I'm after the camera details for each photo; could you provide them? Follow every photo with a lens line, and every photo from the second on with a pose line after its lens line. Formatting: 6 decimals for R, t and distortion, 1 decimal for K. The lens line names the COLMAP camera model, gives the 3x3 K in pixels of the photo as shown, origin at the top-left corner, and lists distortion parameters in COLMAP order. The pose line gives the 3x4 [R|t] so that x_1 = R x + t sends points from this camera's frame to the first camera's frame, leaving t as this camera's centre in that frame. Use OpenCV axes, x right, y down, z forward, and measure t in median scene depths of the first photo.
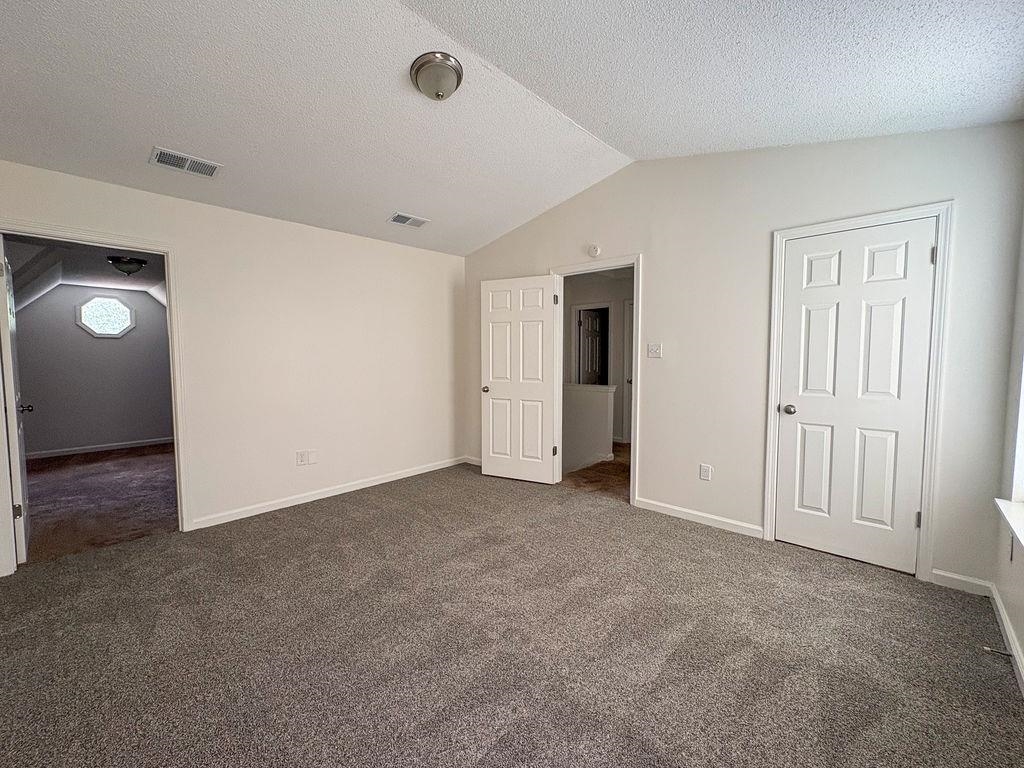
lens RADIAL K [[416.0, 0, 511.7], [0, 416.0, 382.7], [0, 0, 1]] dist [-0.001210, 0.000198]
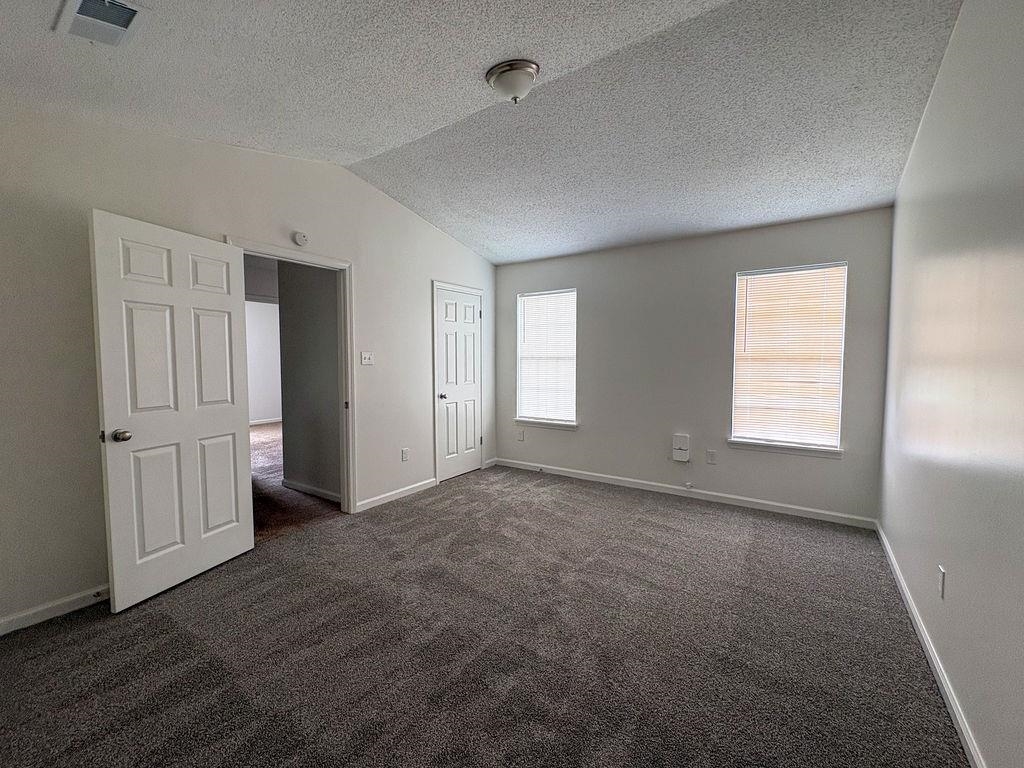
lens RADIAL K [[416.0, 0, 511.7], [0, 416.0, 382.7], [0, 0, 1]] dist [-0.001210, 0.000198]
pose [[-0.129711, -0.064764, 0.989434, -0.905263], [0.054237, 0.995907, 0.072298, -0.084570], [-0.990067, 0.063042, -0.125668, 0.912296]]
